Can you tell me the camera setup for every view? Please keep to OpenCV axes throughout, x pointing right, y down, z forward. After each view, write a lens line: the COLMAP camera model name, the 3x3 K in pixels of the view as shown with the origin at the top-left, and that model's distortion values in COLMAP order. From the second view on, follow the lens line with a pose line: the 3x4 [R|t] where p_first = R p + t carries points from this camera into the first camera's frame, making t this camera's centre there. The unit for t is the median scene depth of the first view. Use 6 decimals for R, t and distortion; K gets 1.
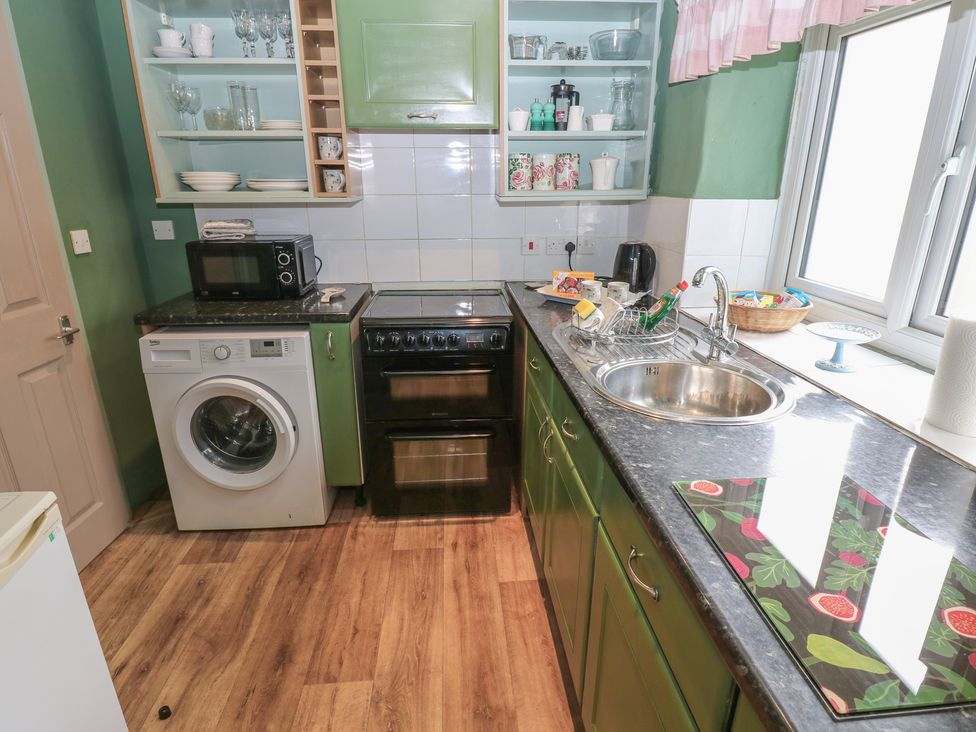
lens RADIAL K [[516.4, 0, 490.1], [0, 516.4, 357.7], [0, 0, 1]] dist [0.023153, -0.036906]
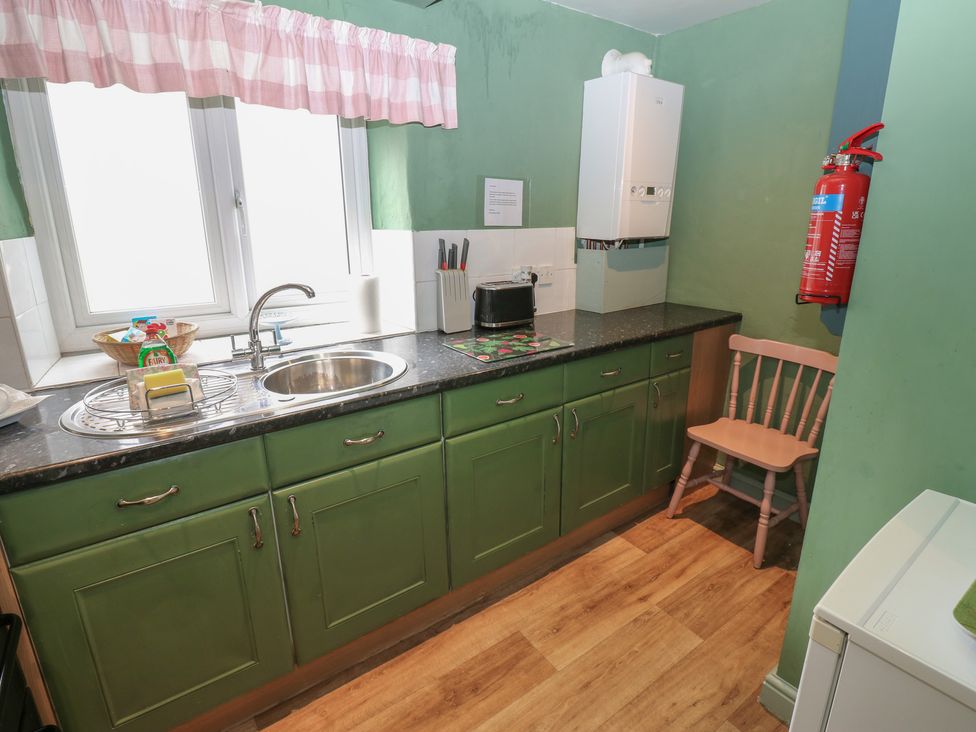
lens RADIAL K [[516.4, 0, 490.1], [0, 516.4, 357.7], [0, 0, 1]] dist [0.023153, -0.036906]
pose [[-0.519275, -0.233714, 0.822029, -0.604413], [0.267951, 0.868852, 0.416291, -0.487258], [-0.811515, 0.436433, -0.388549, 1.434813]]
